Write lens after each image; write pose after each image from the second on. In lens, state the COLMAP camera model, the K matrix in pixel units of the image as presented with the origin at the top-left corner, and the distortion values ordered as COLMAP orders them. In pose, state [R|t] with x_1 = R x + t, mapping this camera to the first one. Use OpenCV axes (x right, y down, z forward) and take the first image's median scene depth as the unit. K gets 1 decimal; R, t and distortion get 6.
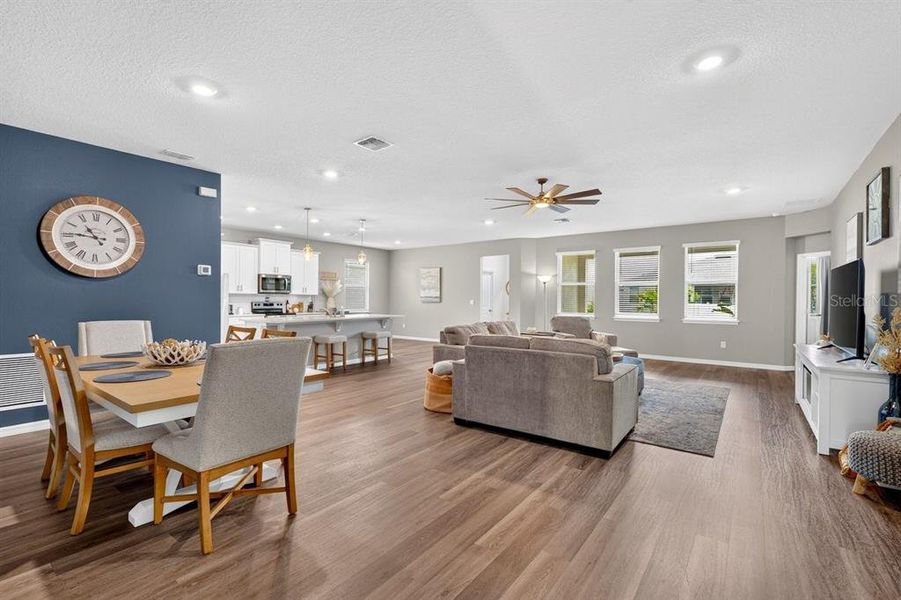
lens RADIAL K [[404.5, 0, 446.0], [0, 404.5, 299.5], [0, 0, 1]] dist [0.003914, -0.001613]
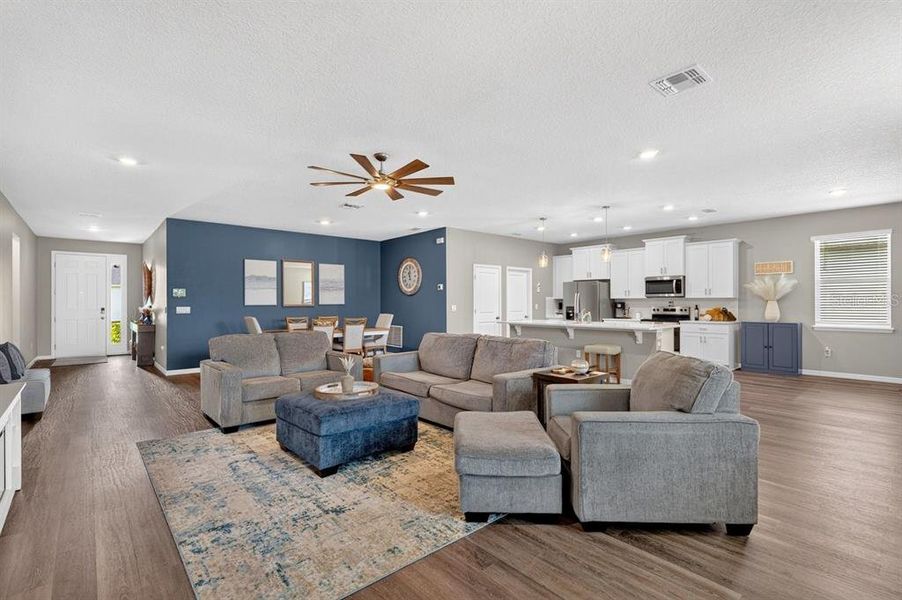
lens RADIAL K [[405.0, 0, 451.2], [0, 405.0, 303.4], [0, 0, 1]] dist [0.003914, -0.001613]
pose [[-0.184346, -0.001345, -0.982860, 0.551280], [0.001498, 0.999998, -0.001650, -0.000947], [0.982860, -0.001777, -0.184344, 0.709339]]
